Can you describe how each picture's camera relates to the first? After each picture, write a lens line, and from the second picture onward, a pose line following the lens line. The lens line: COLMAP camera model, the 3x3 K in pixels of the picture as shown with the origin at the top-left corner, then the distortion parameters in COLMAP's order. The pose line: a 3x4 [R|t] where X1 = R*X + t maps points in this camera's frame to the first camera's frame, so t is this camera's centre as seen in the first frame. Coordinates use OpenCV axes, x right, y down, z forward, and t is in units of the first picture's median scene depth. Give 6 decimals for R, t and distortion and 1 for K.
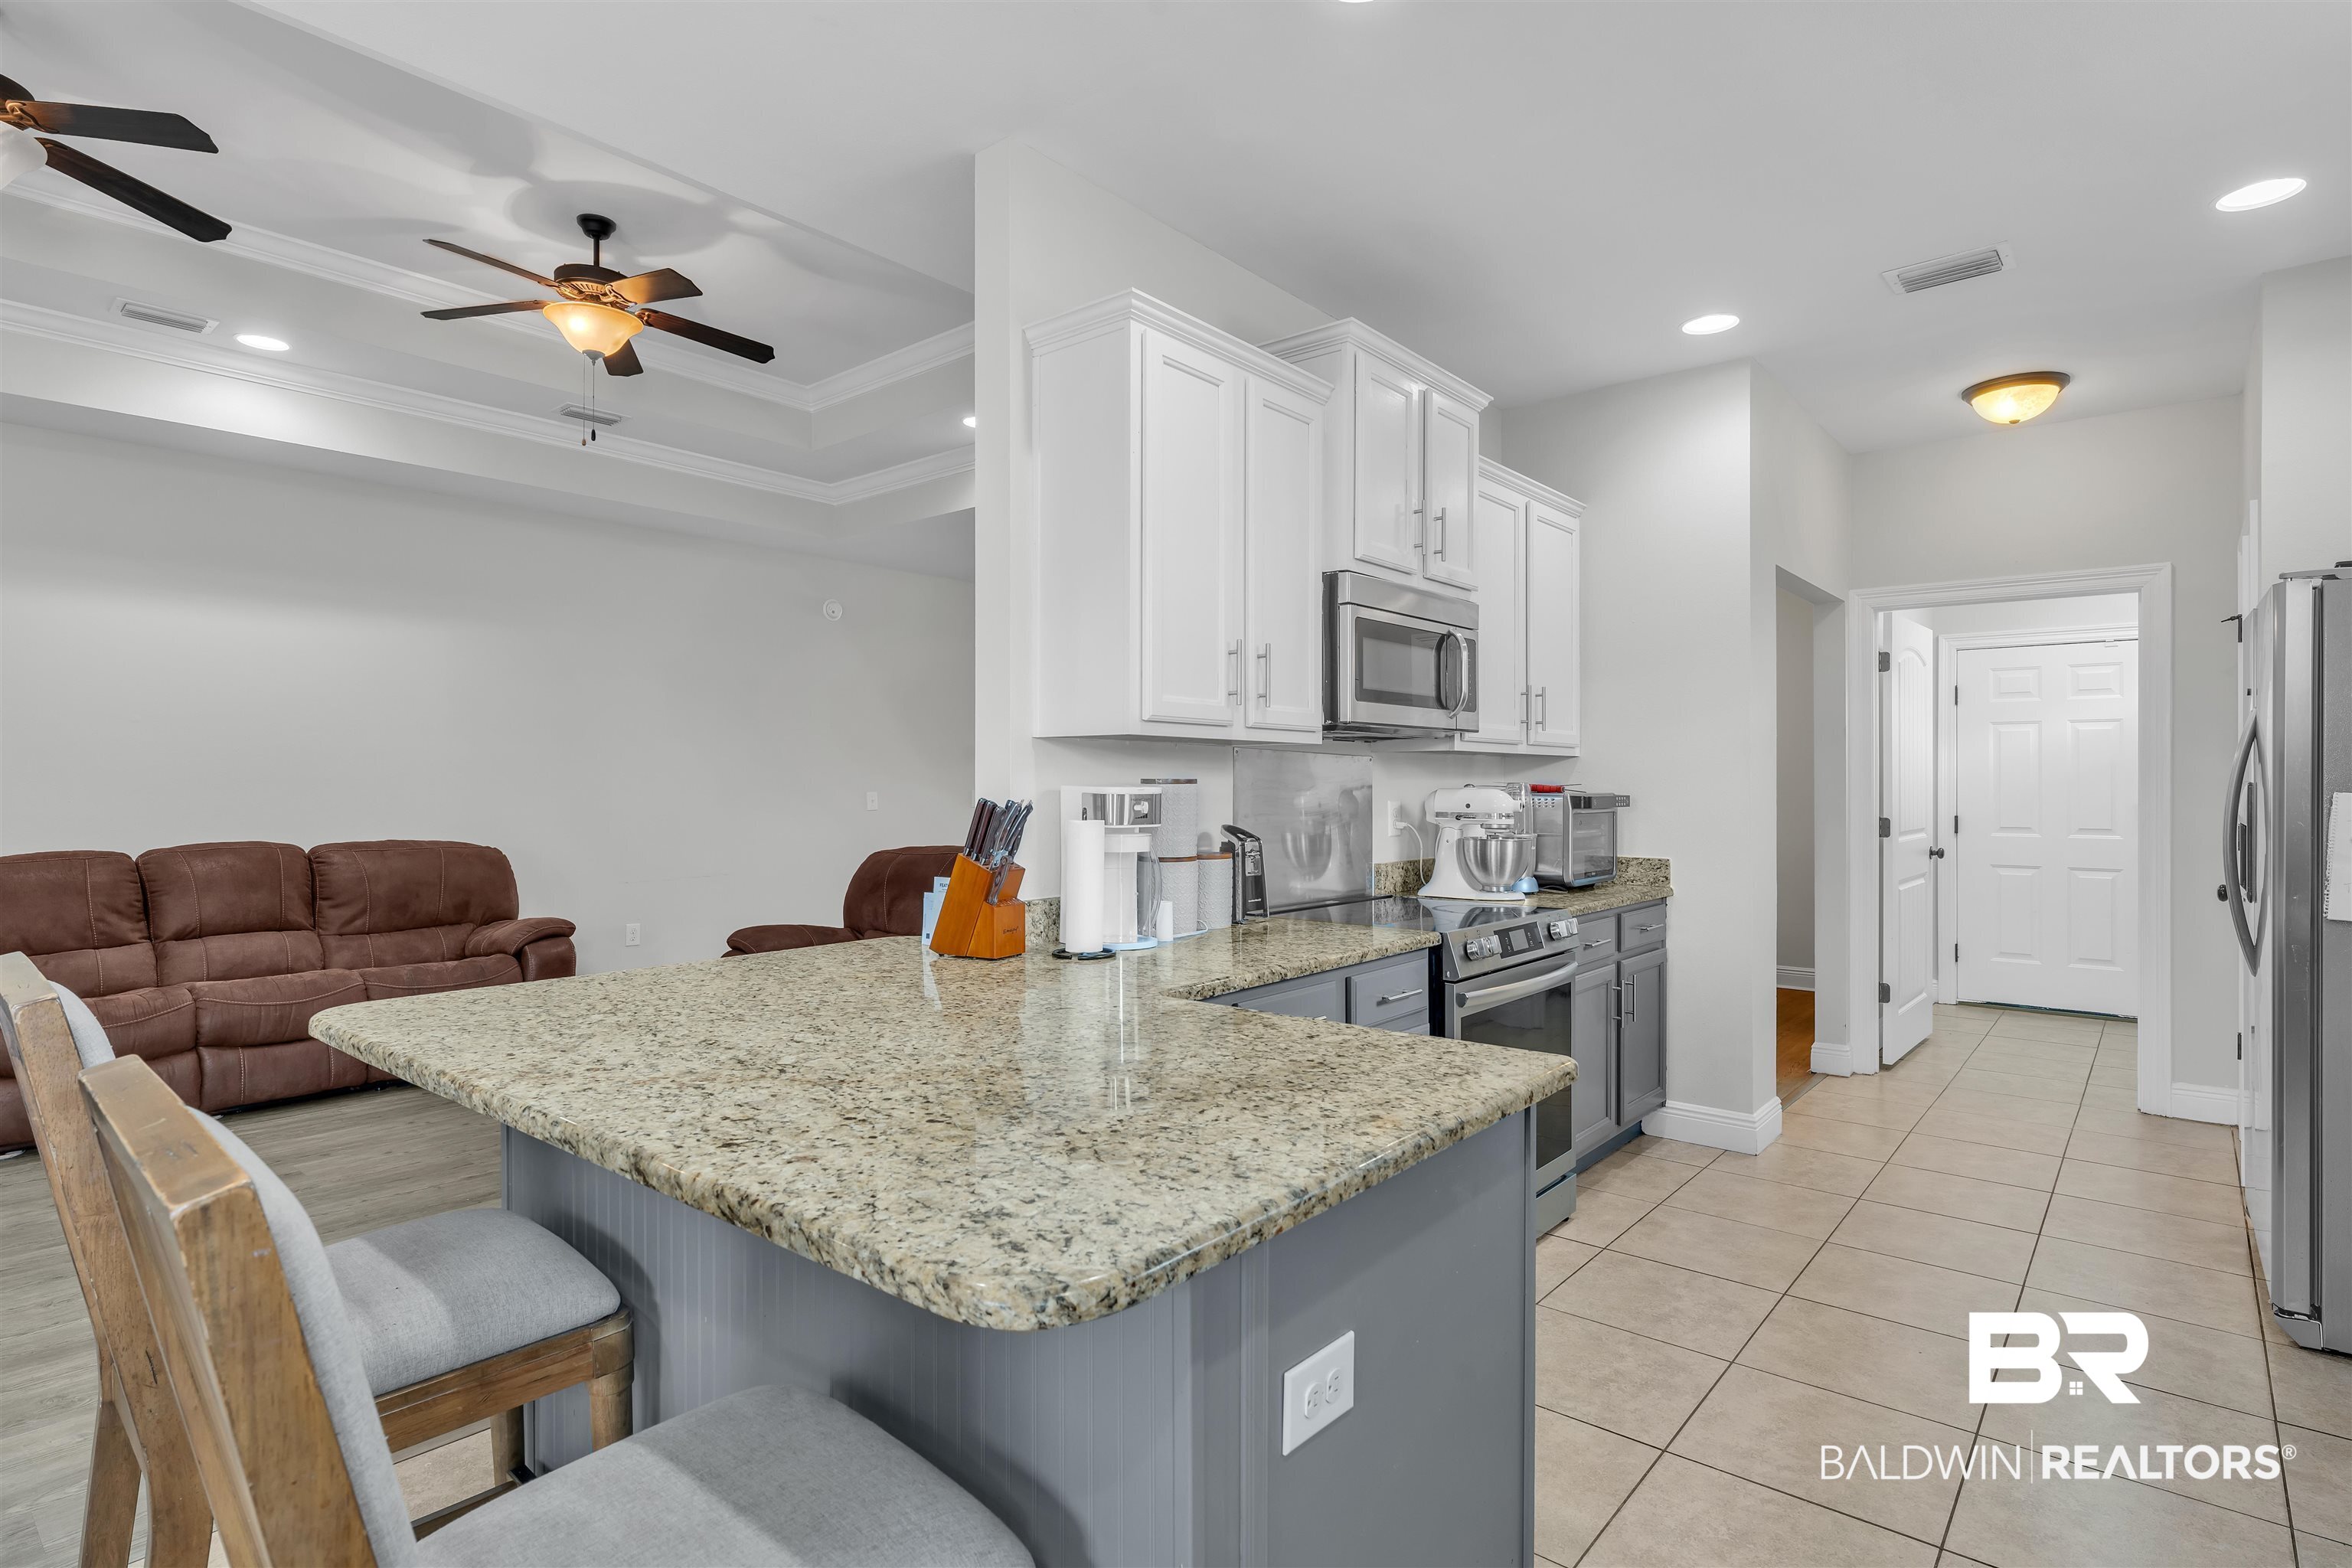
lens RADIAL K [[1188.6, 0, 1172.1], [0, 1188.6, 776.1], [0, 0, 1]] dist [-0.002668, 0.000488]
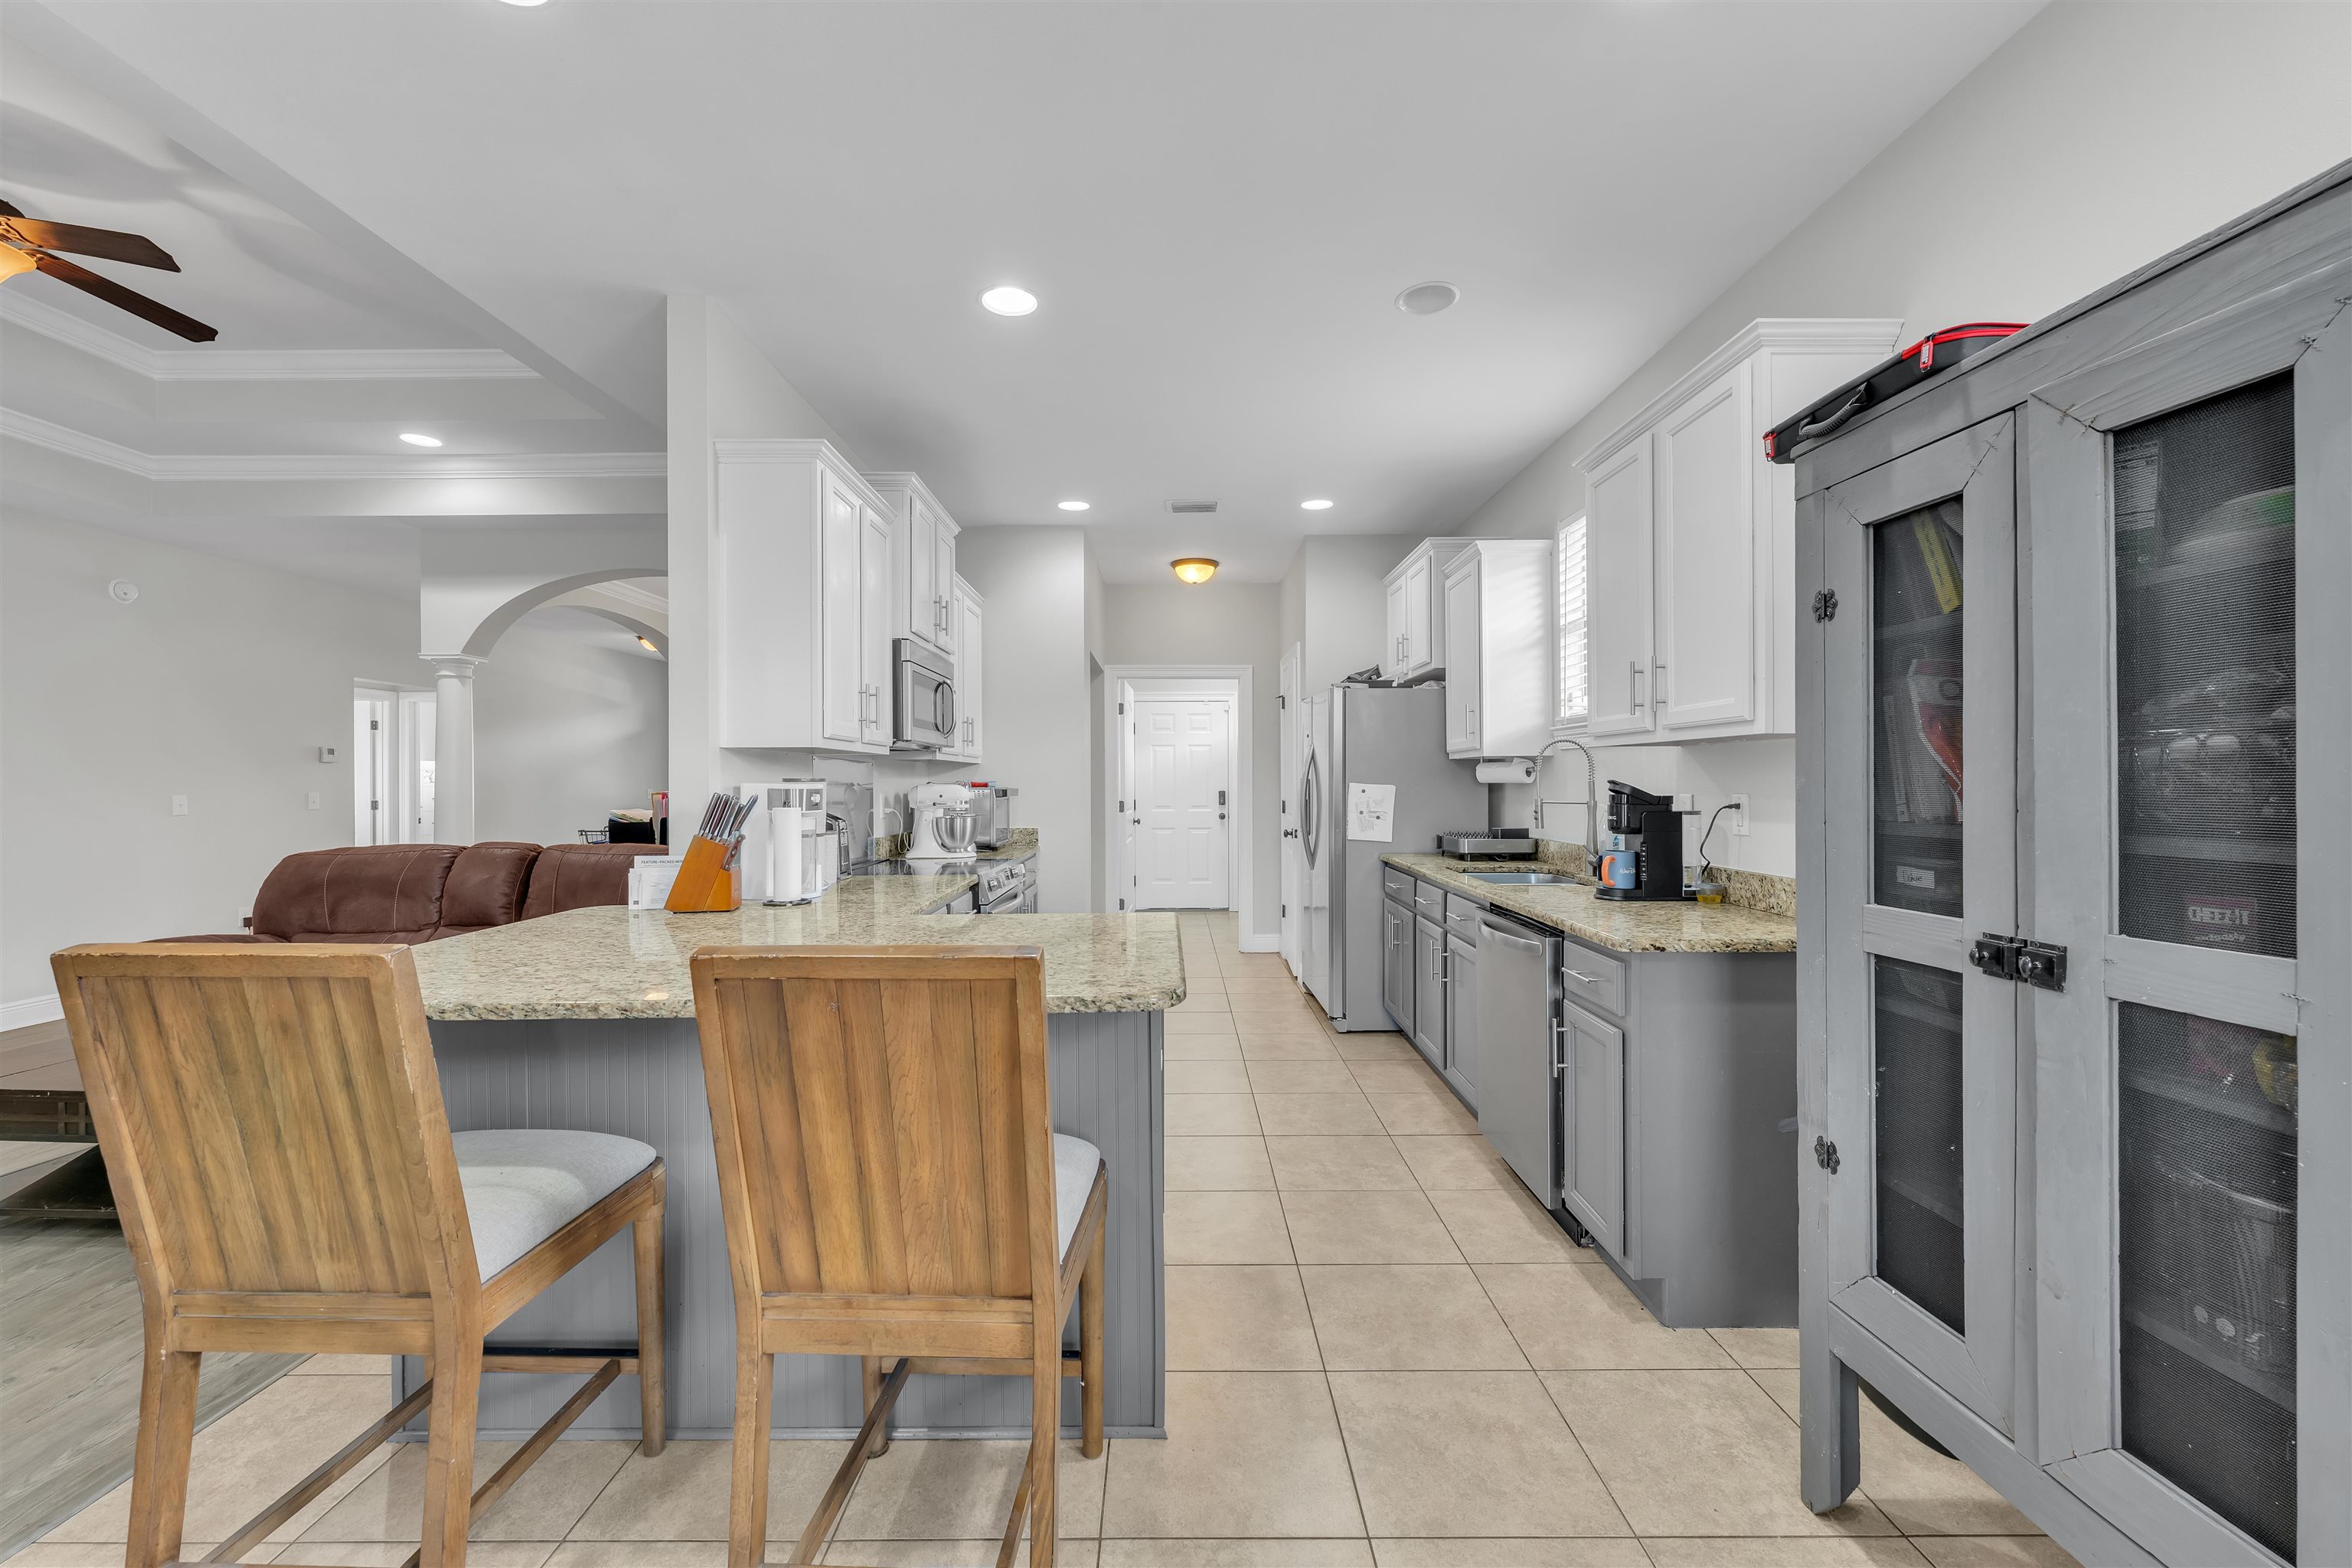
lens RADIAL K [[946.0, 0, 1174.1], [0, 946.0, 777.8], [0, 0, 1]] dist [0.001514, 0.000162]
pose [[0.759719, -0.001795, 0.650250, -0.291006], [0.001333, 0.999998, 0.001202, 0.000471], [-0.650251, -0.000047, 0.759720, -0.097447]]
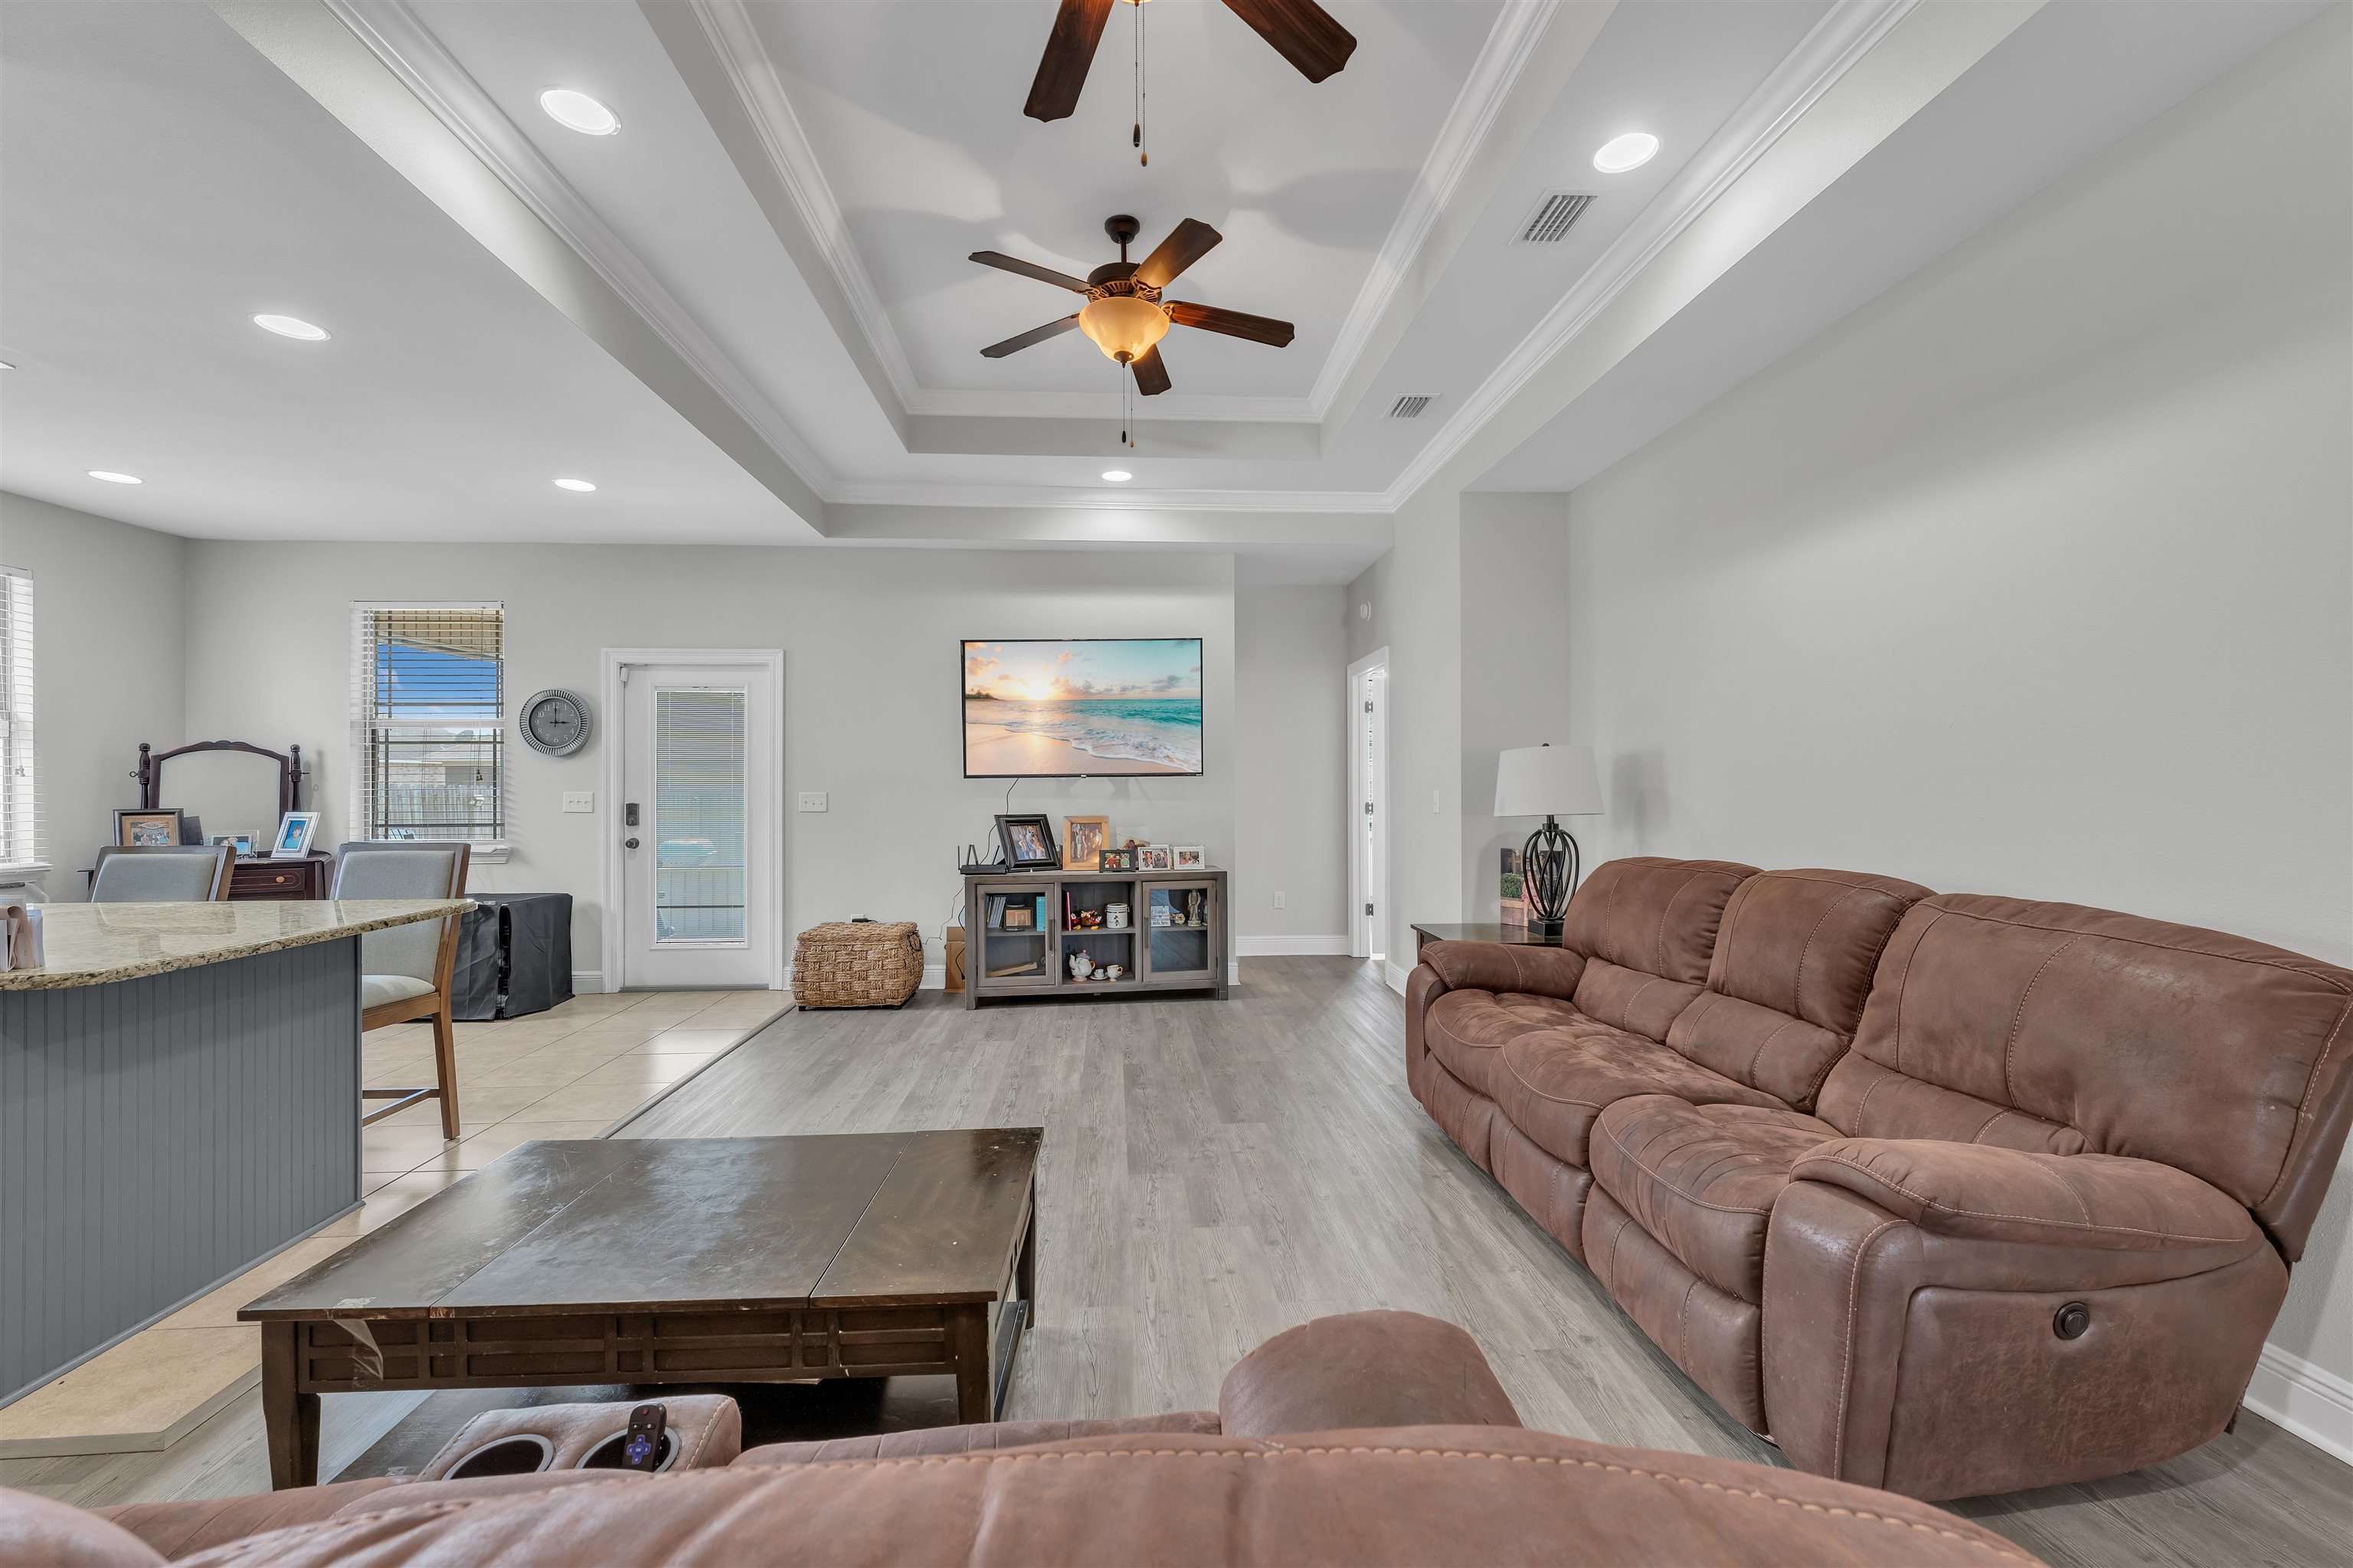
lens RADIAL K [[946.4, 0, 1172.1], [0, 946.4, 776.2], [0, 0, 1]] dist [0.001514, 0.000162]
pose [[-0.716475, -0.003207, -0.697605, -0.217416], [0.006450, 0.999916, -0.011222, 0.009092], [0.697583, -0.012540, -0.716395, 1.443152]]
